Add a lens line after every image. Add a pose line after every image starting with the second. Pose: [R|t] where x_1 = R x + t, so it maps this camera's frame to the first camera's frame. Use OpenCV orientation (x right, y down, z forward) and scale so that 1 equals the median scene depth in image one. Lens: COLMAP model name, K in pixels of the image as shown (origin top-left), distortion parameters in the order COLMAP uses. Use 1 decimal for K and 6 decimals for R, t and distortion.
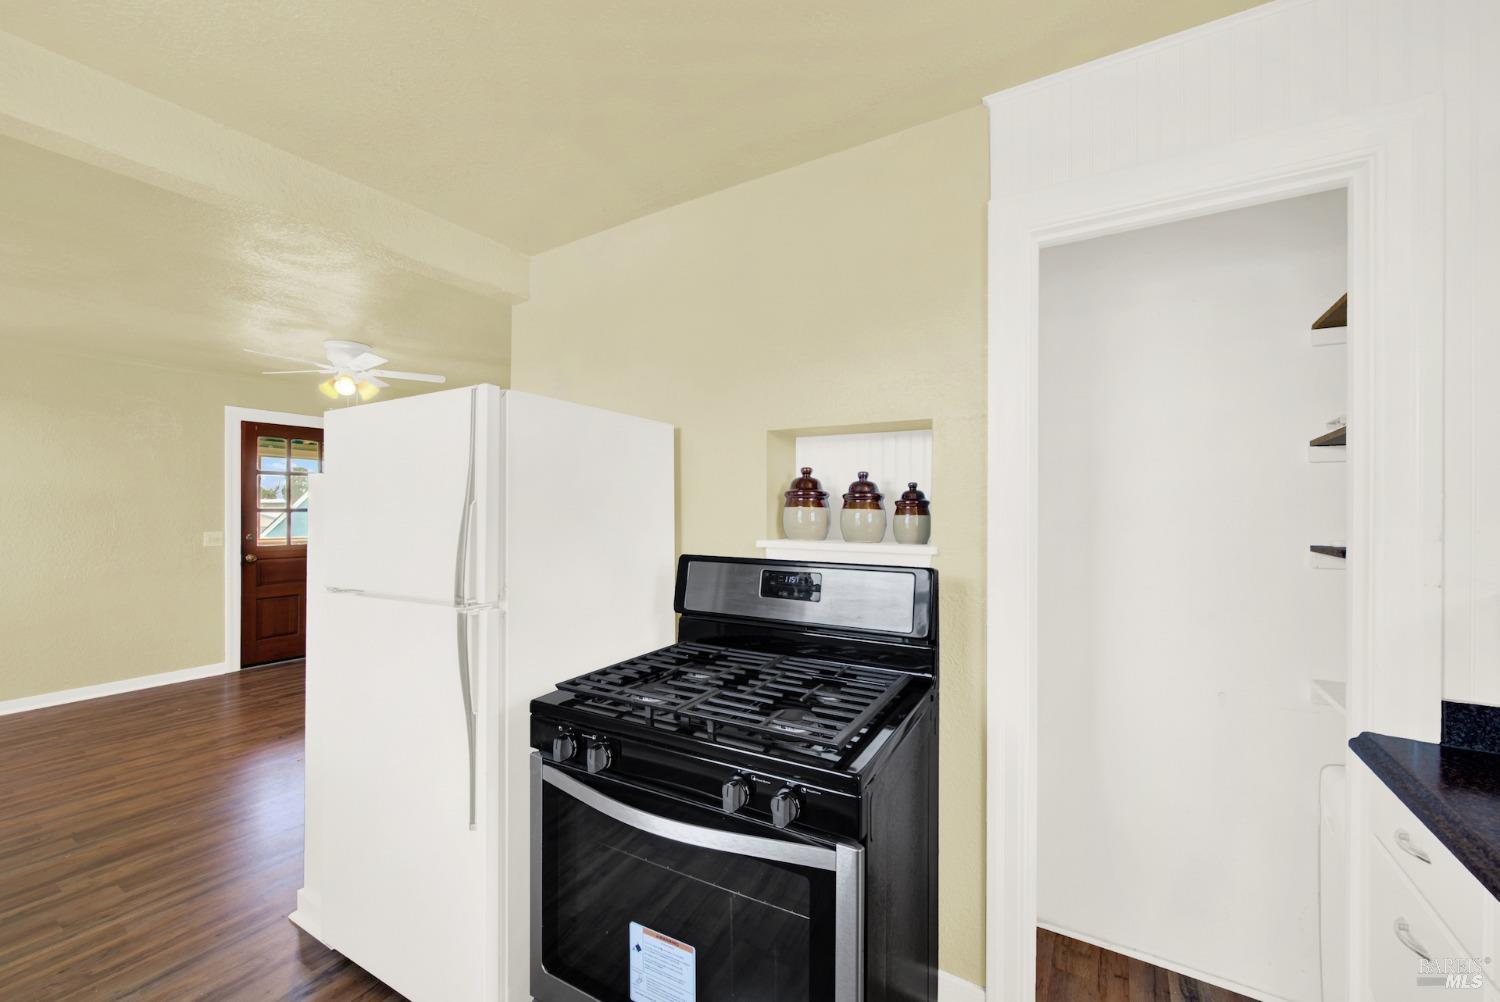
lens RADIAL K [[609.7, 0, 763.4], [0, 609.7, 507.8], [0, 0, 1]] dist [0.000434, -0.001984]
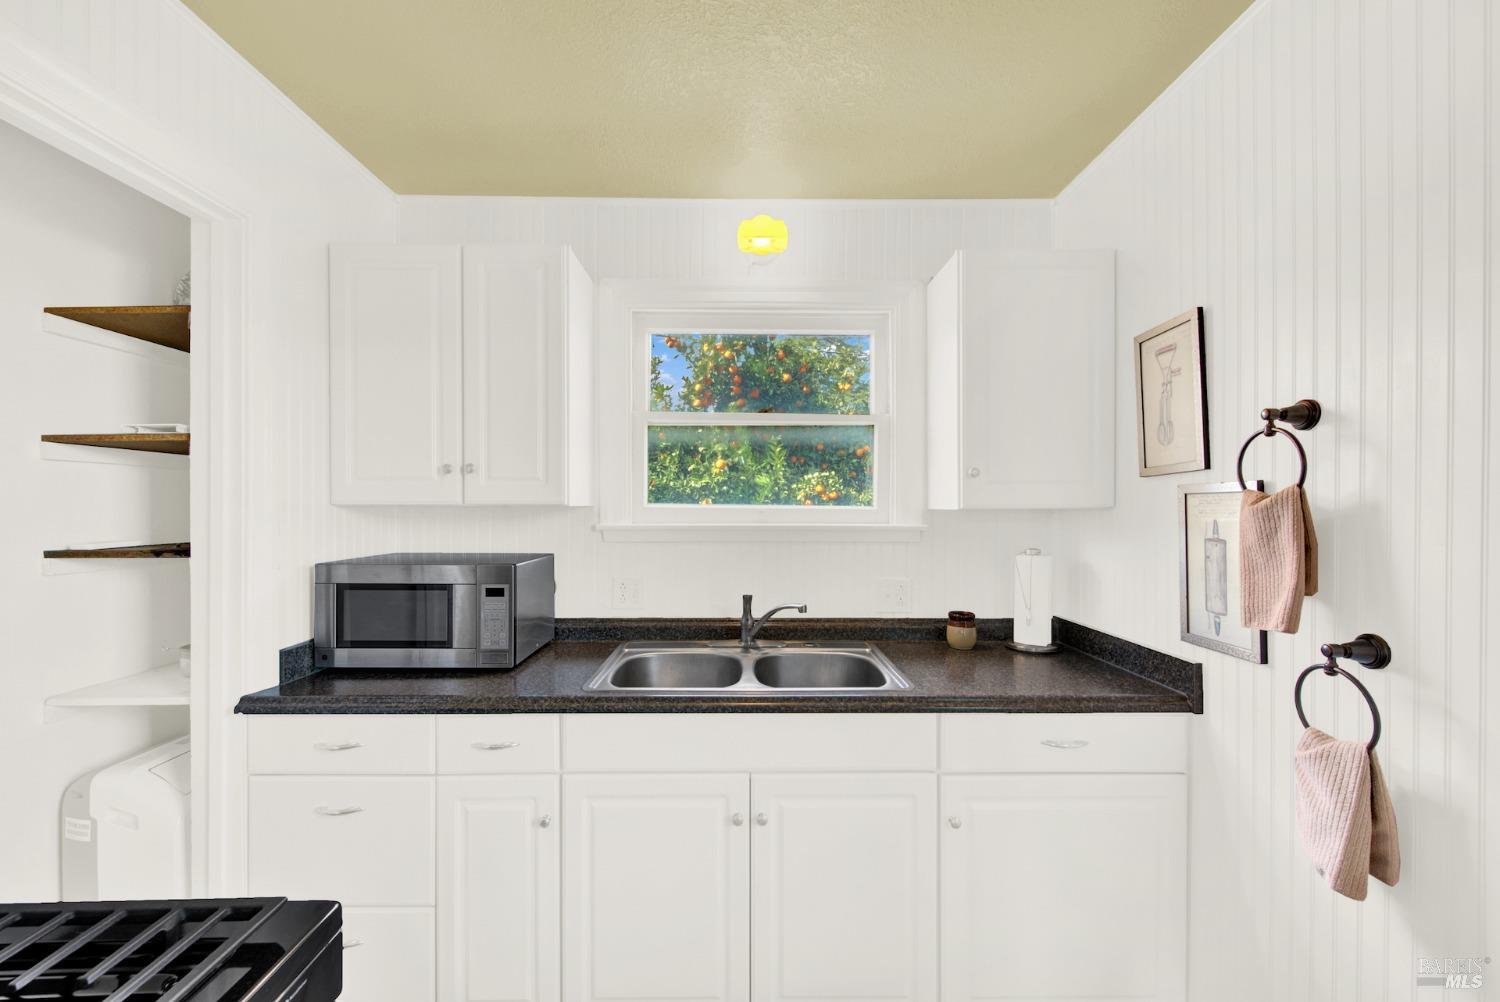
lens RADIAL K [[609.7, 0, 756.4], [0, 609.7, 507.3], [0, 0, 1]] dist [0.000434, -0.001984]
pose [[-0.534226, -0.003262, 0.845335, -0.402444], [-0.008445, 0.999963, -0.001478, -0.009049], [-0.845300, -0.007928, -0.534234, 0.559289]]
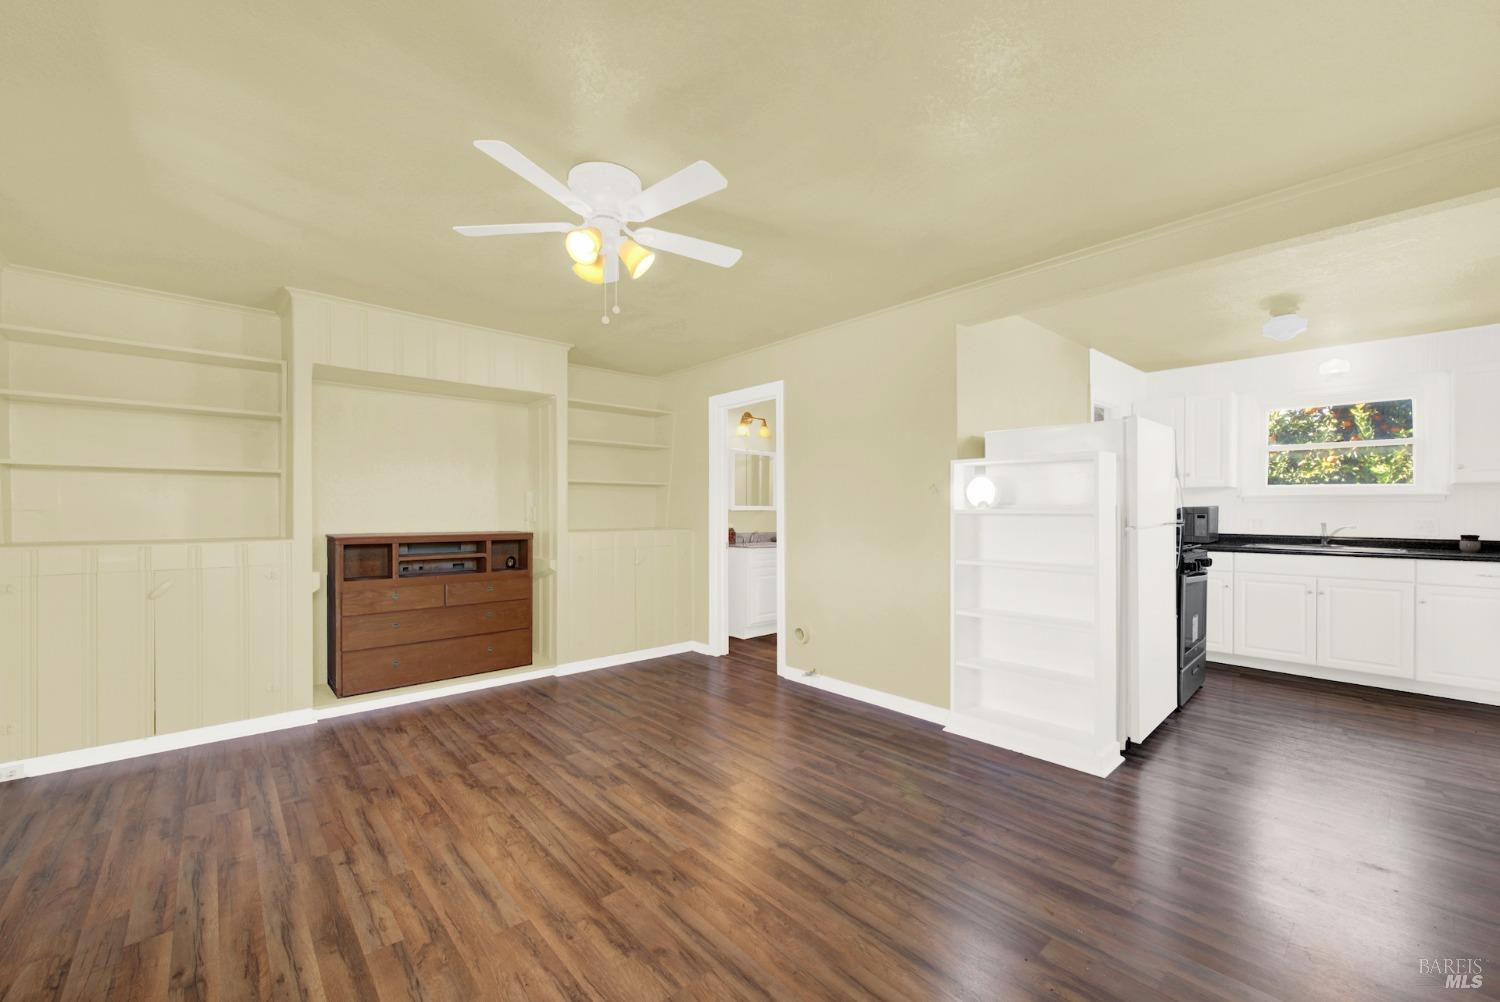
lens RADIAL K [[609.7, 0, 737.9], [0, 609.7, 506.2], [0, 0, 1]] dist [0.000434, -0.001984]
pose [[0.300317, -0.003677, 0.953832, -2.736274], [-0.004395, 0.999977, 0.005239, 0.075745], [-0.953829, -0.005766, 0.300293, 1.605130]]
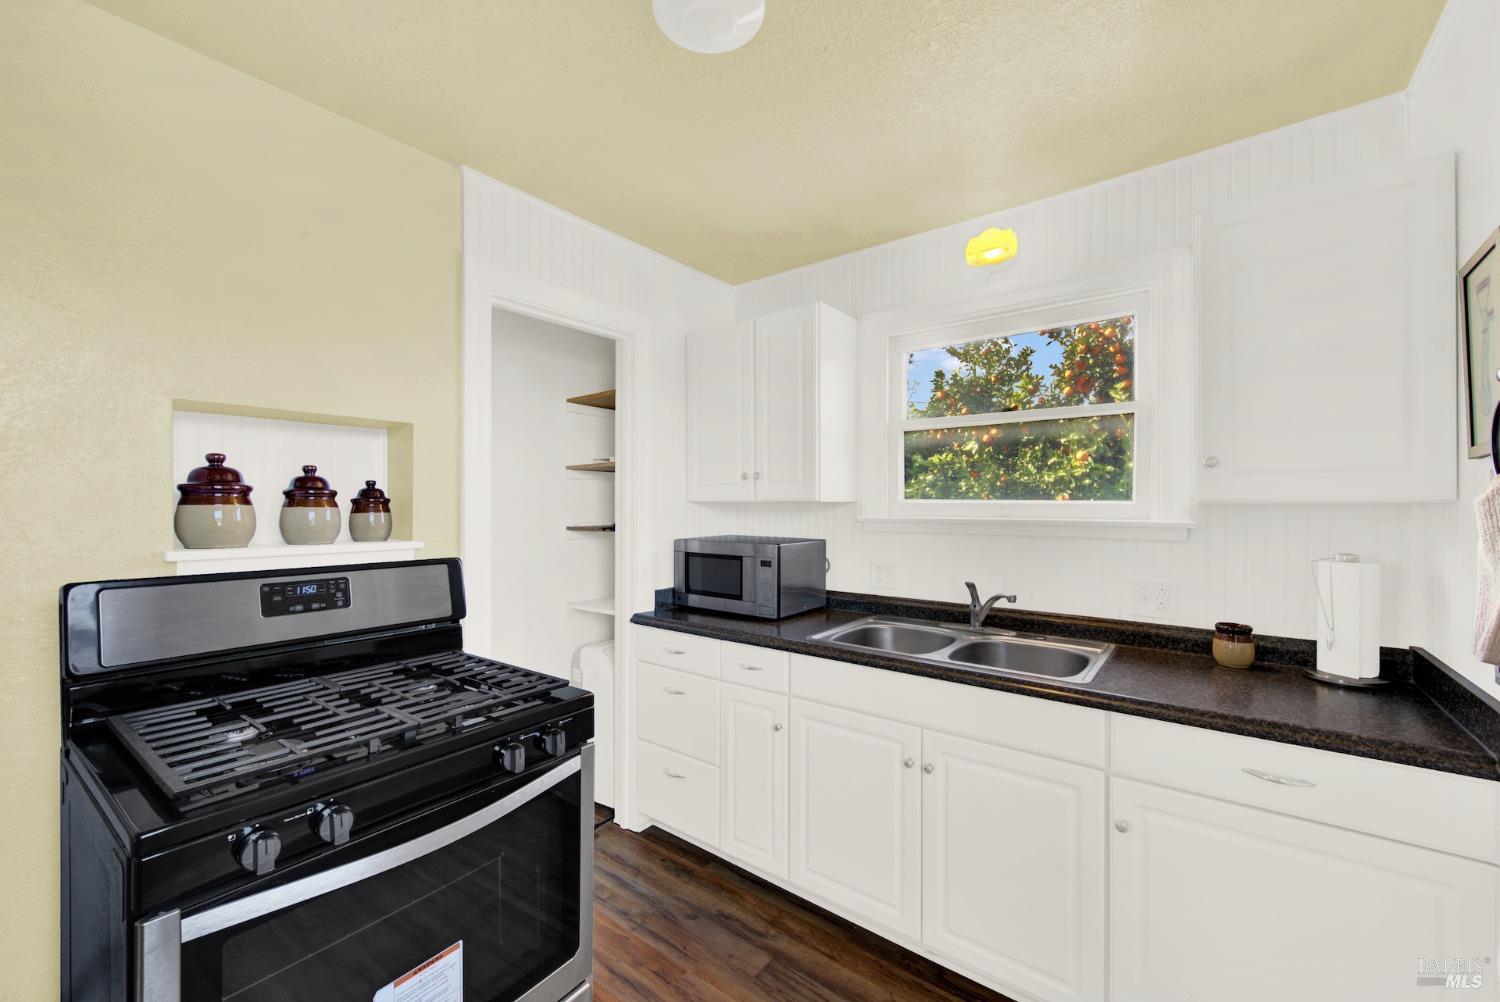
lens RADIAL K [[609.7, 0, 744.0], [0, 609.7, 500.3], [0, 0, 1]] dist [0.000434, -0.001984]
pose [[0.121237, 0.002319, 0.992621, -0.718950], [-0.005363, 0.999984, -0.001681, -0.010307], [-0.992609, -0.005120, 0.121248, 0.274838]]
